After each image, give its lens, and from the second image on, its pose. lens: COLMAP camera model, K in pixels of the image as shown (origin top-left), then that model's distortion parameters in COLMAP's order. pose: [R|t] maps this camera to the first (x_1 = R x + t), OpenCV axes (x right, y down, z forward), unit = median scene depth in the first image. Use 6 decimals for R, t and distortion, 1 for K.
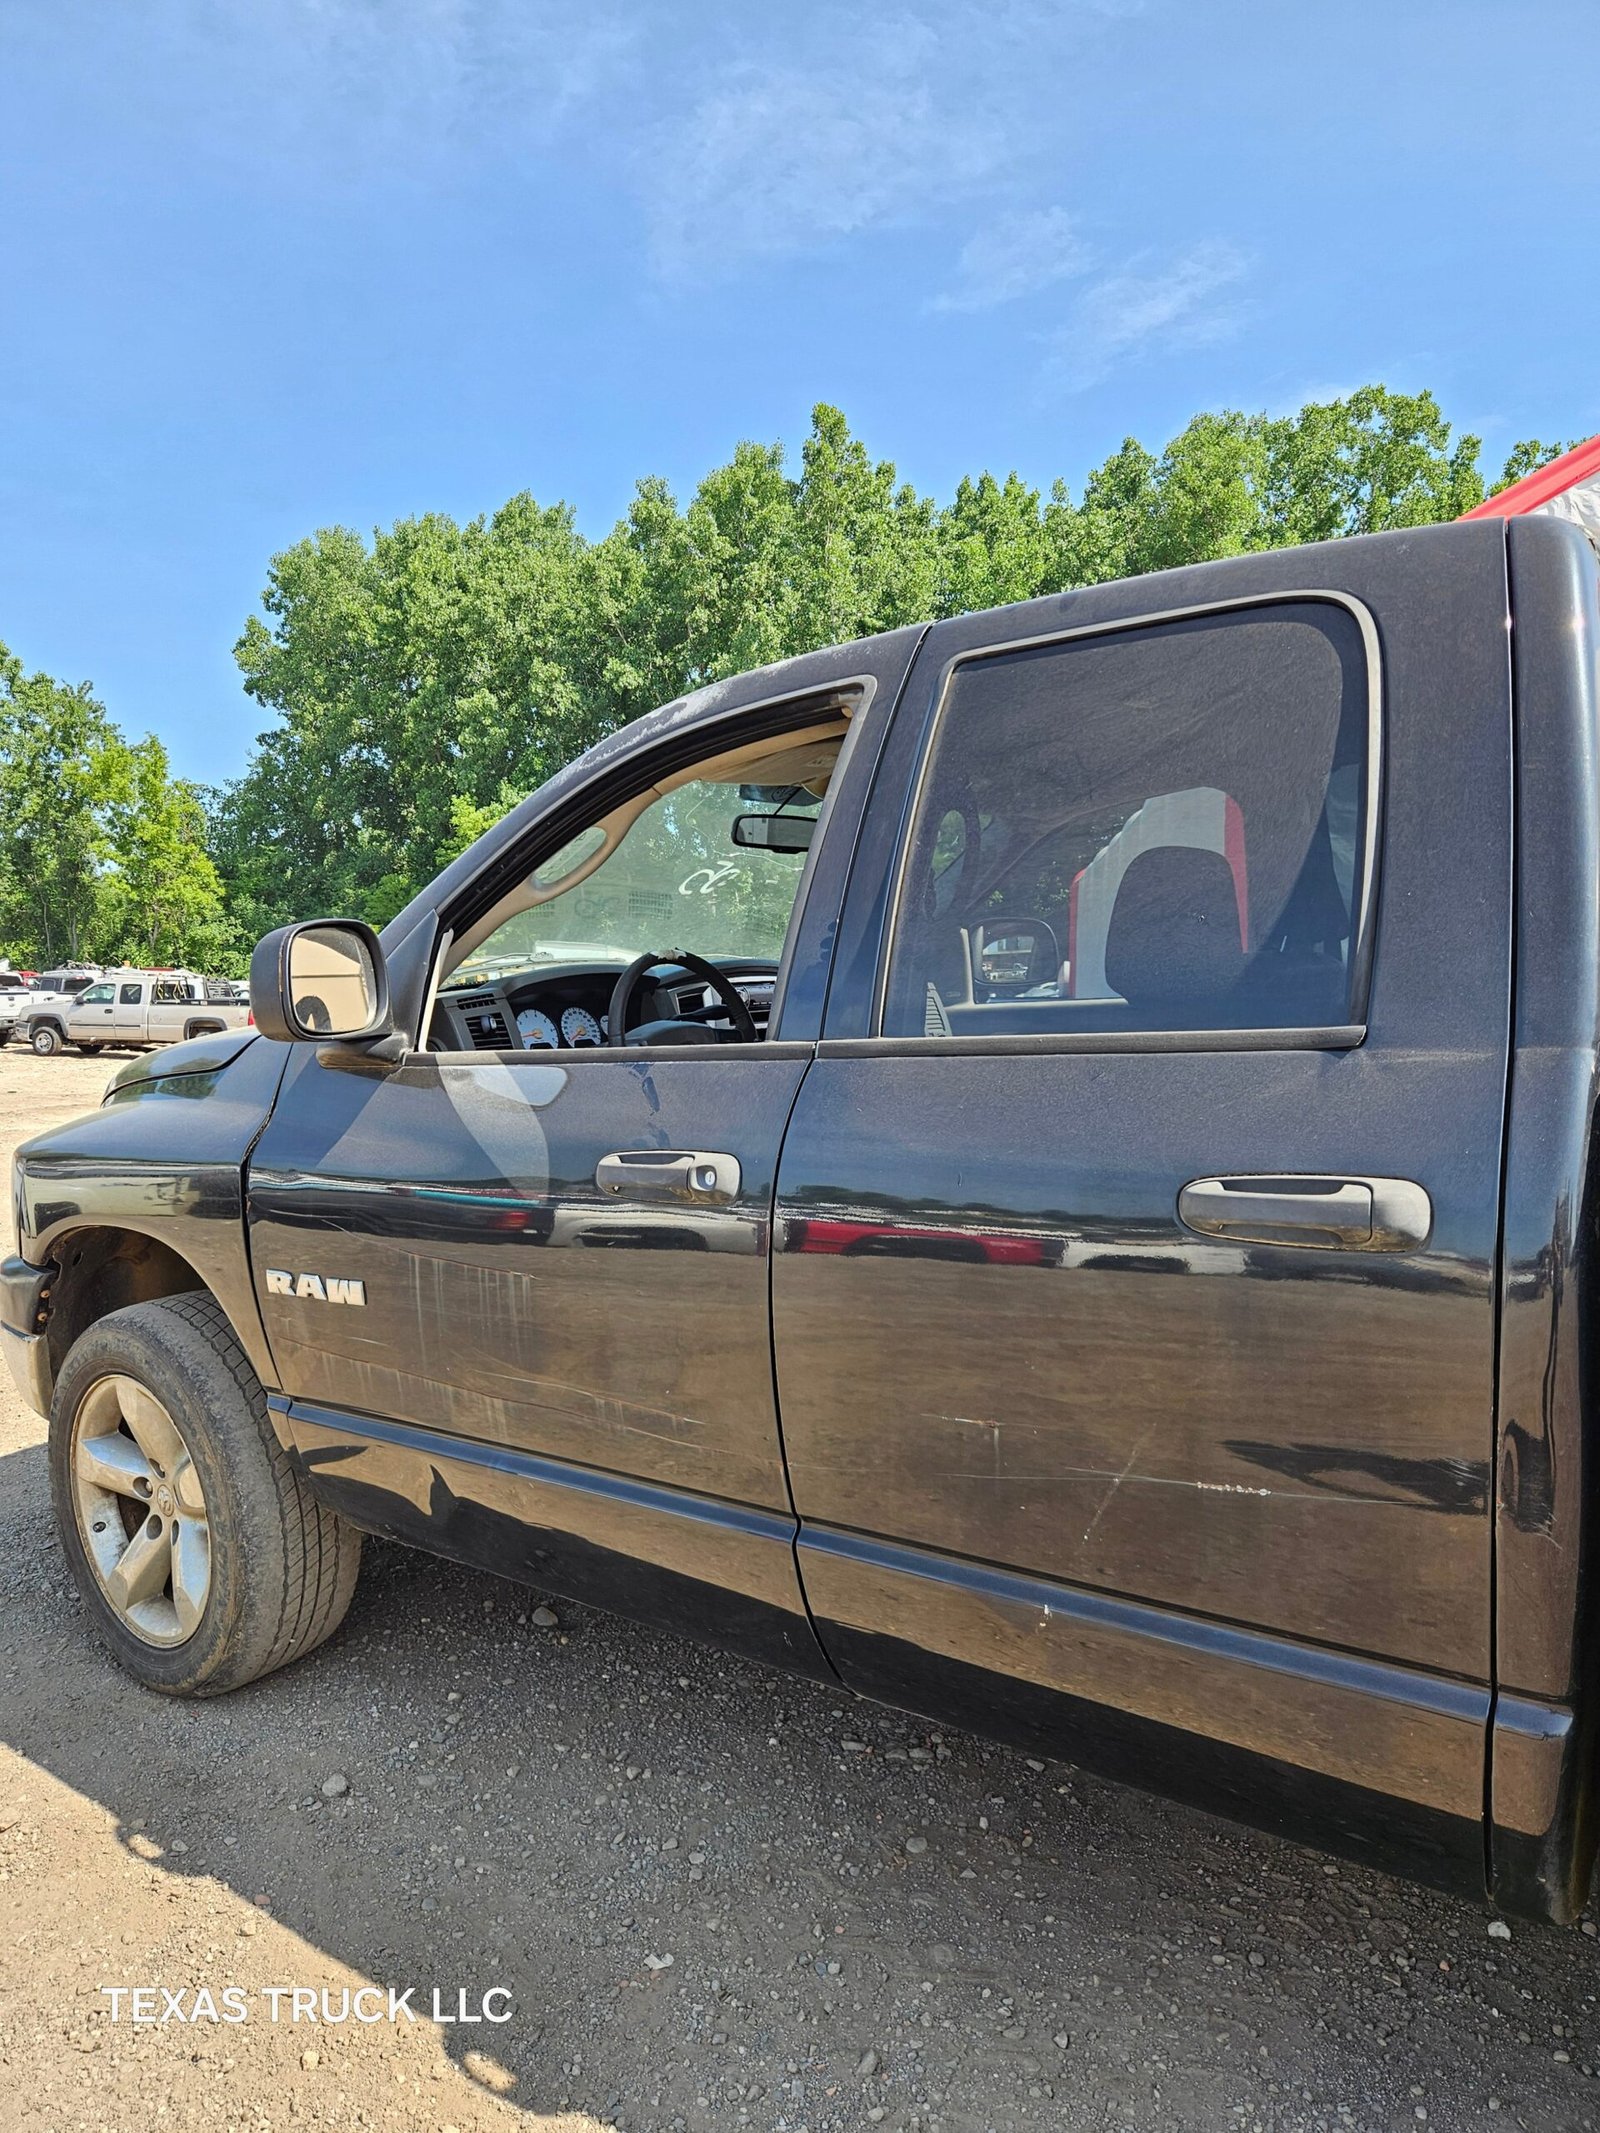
lens RADIAL K [[1452.2, 0, 776.4], [0, 1452.2, 1052.7], [0, 0, 1]] dist [0.043039, -0.032651]
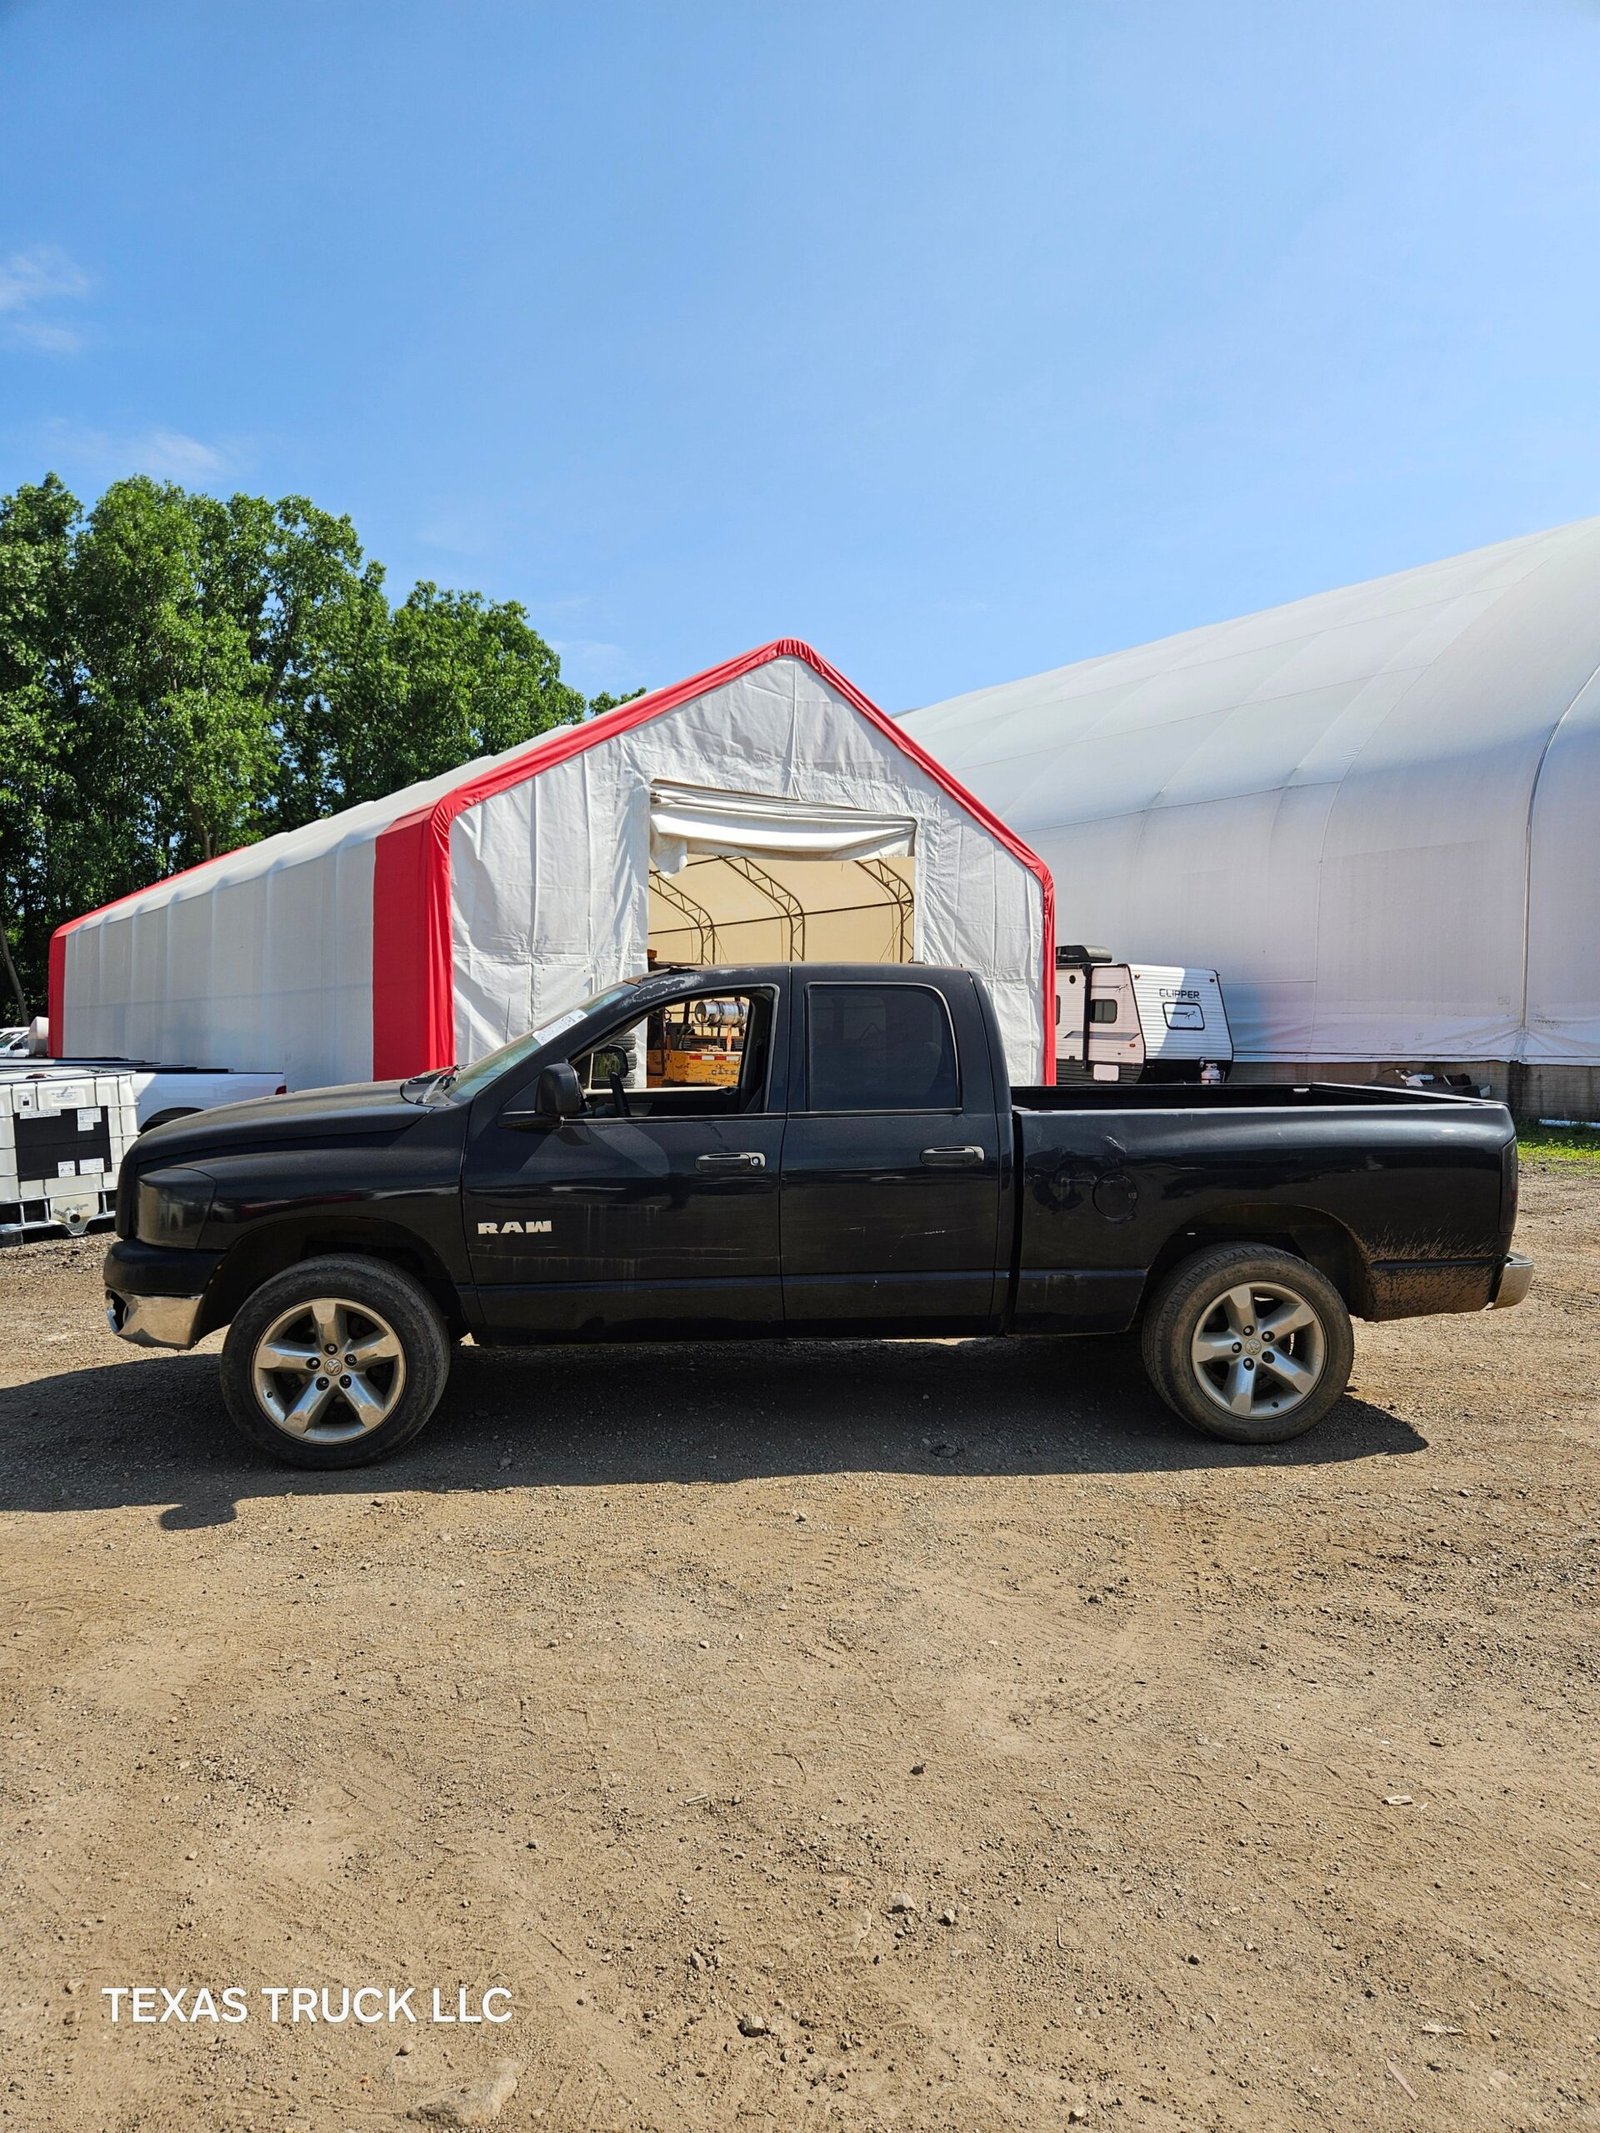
lens RADIAL K [[1499.5, 0, 816.1], [0, 1499.5, 1064.1], [0, 0, 1]] dist [0.054655, -0.049166]
pose [[0.717059, 0.011616, 0.696916, -0.087835], [0.009742, 0.999596, -0.026684, -0.001095], [-0.696945, 0.025923, 0.716656, -0.052580]]
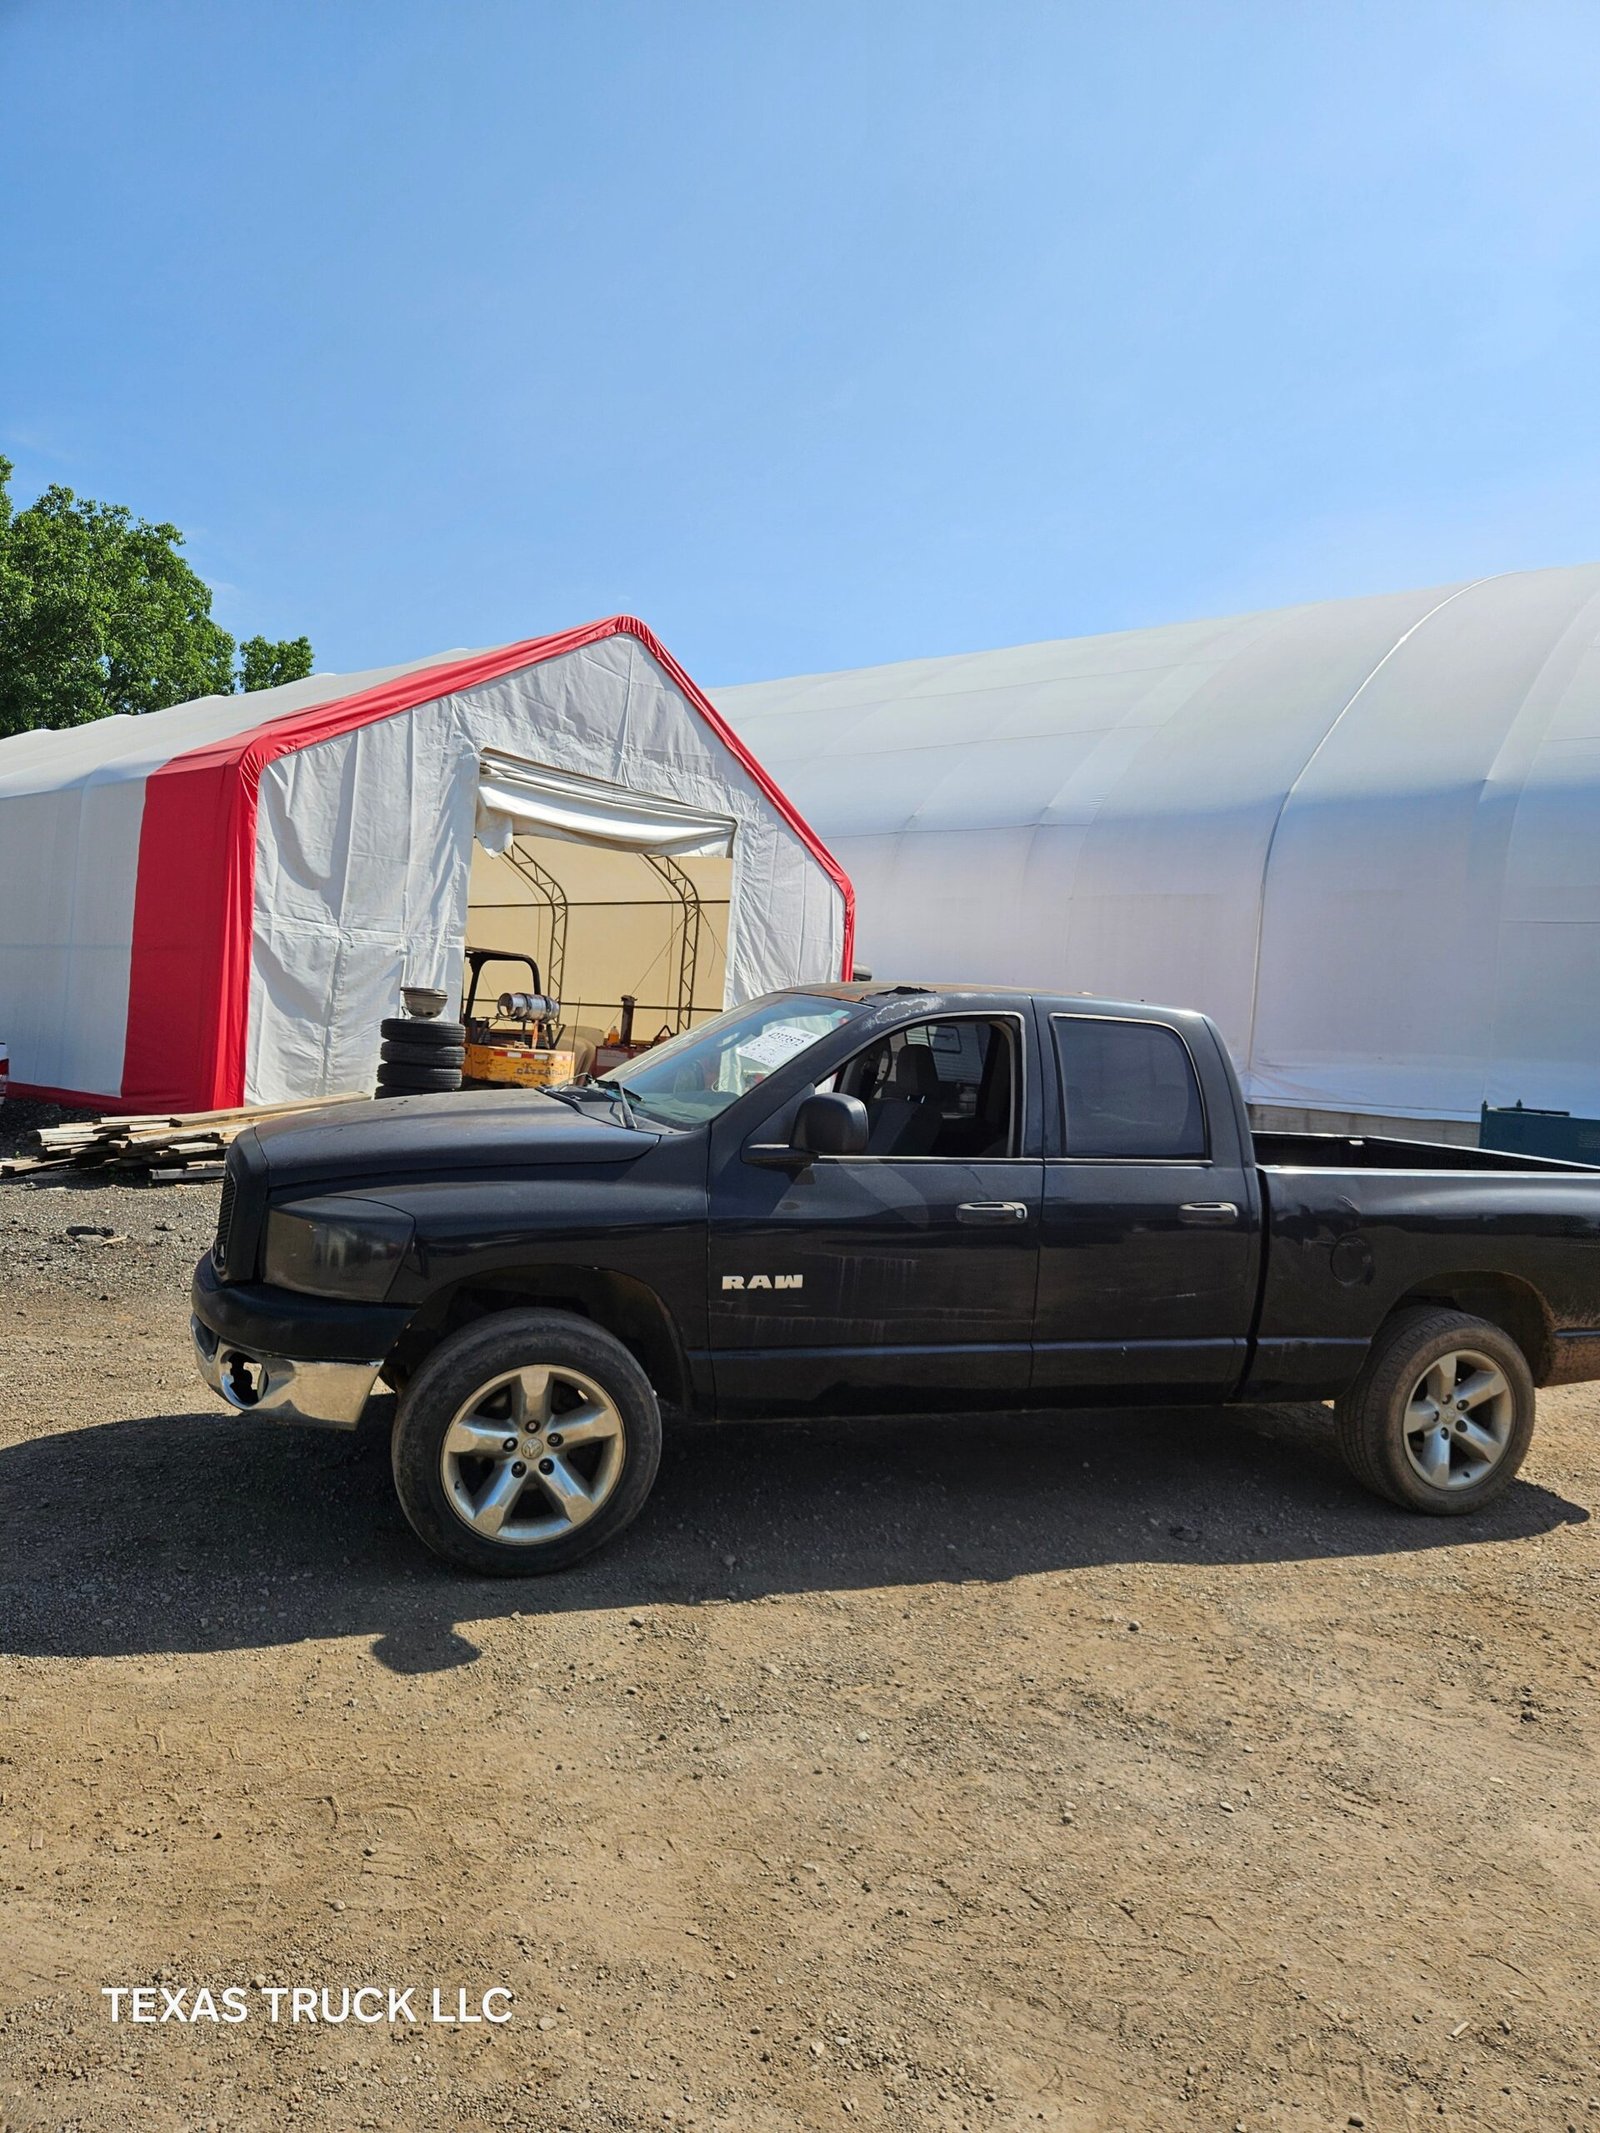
lens RADIAL K [[1499.5, 0, 830.7], [0, 1499.5, 1047.6], [0, 0, 1]] dist [0.054655, -0.049166]
pose [[0.499153, 0.056757, 0.864653, -0.108898], [-0.042334, 0.998258, -0.041089, -0.003483], [-0.865479, -0.016095, 0.500687, -0.001545]]
